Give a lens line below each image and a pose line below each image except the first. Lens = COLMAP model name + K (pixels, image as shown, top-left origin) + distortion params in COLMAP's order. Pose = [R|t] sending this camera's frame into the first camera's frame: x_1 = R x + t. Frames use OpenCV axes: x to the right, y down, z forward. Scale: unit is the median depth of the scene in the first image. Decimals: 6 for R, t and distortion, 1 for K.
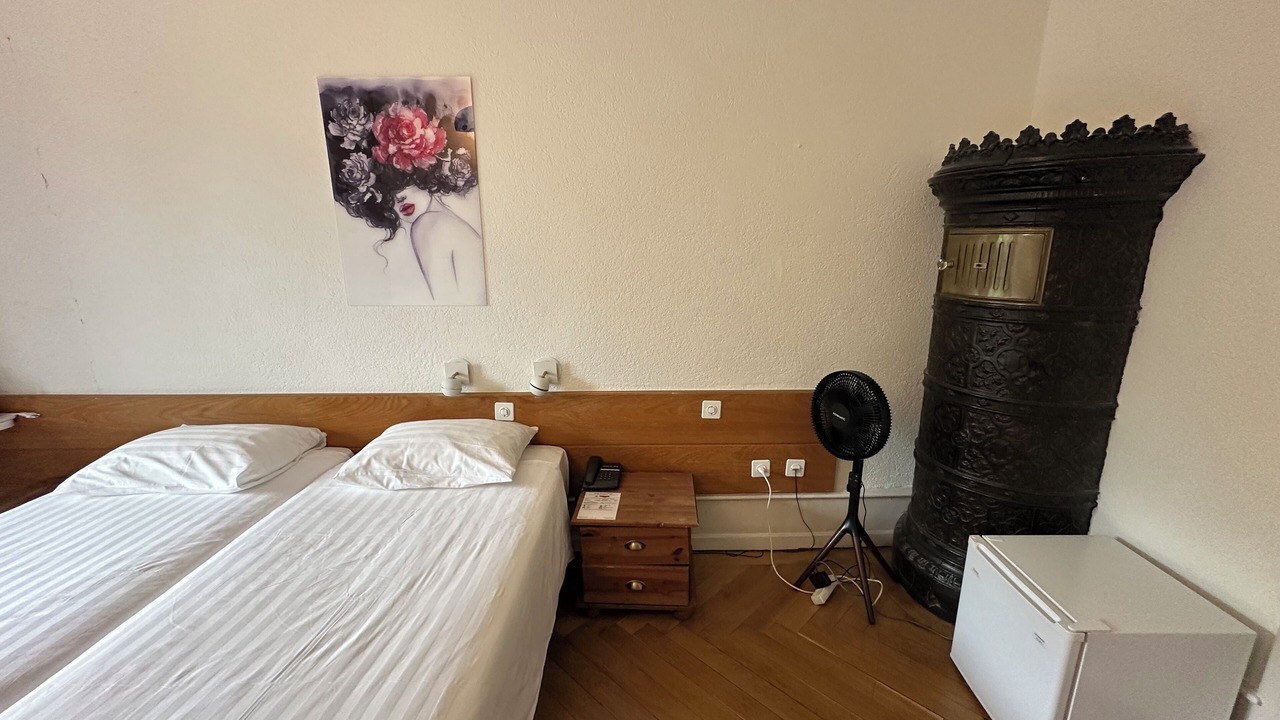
lens RADIAL K [[515.5, 0, 640.0], [0, 515.5, 360.0], [0, 0, 1]] dist [0.007145, -0.000249]
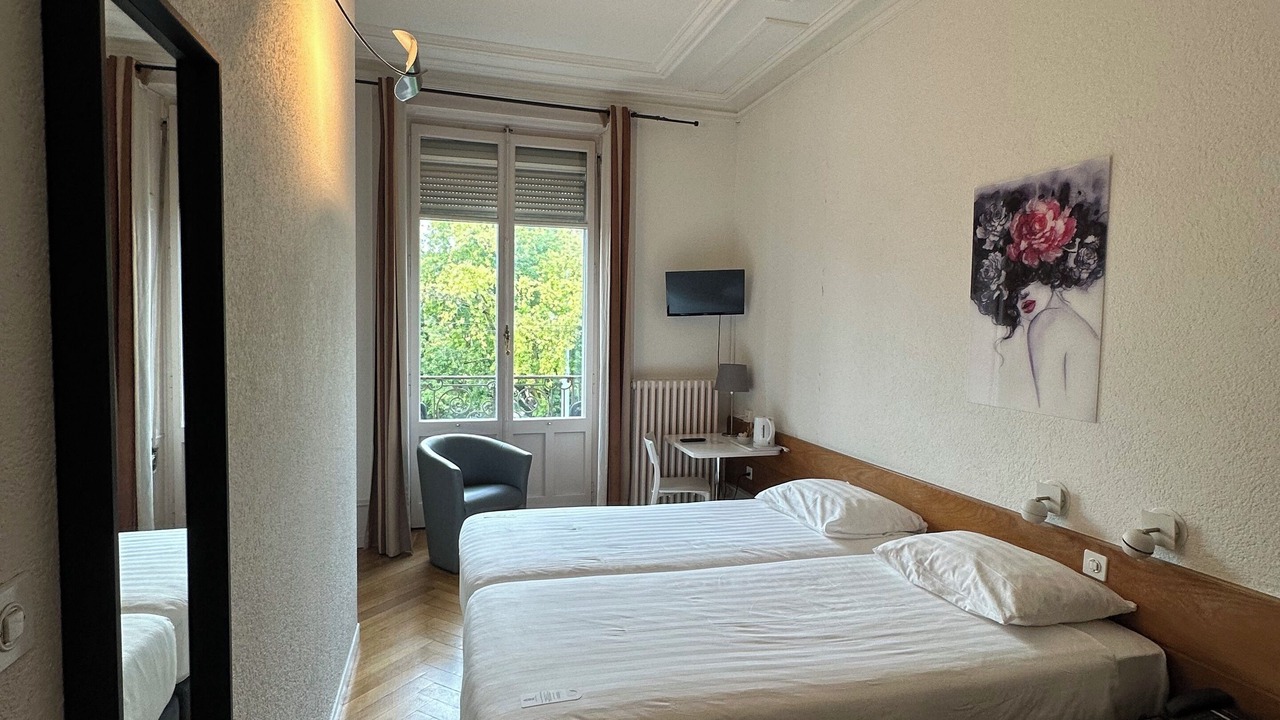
lens RADIAL K [[724.9, 0, 640.0], [0, 724.9, 360.0], [0, 0, 1]] dist [-0.002407, -0.001086]
pose [[0.259742, 0.061087, -0.963744, 0.636647], [-0.237676, 0.971341, -0.002488, -0.033592], [0.935972, 0.229705, 0.266817, 0.036493]]
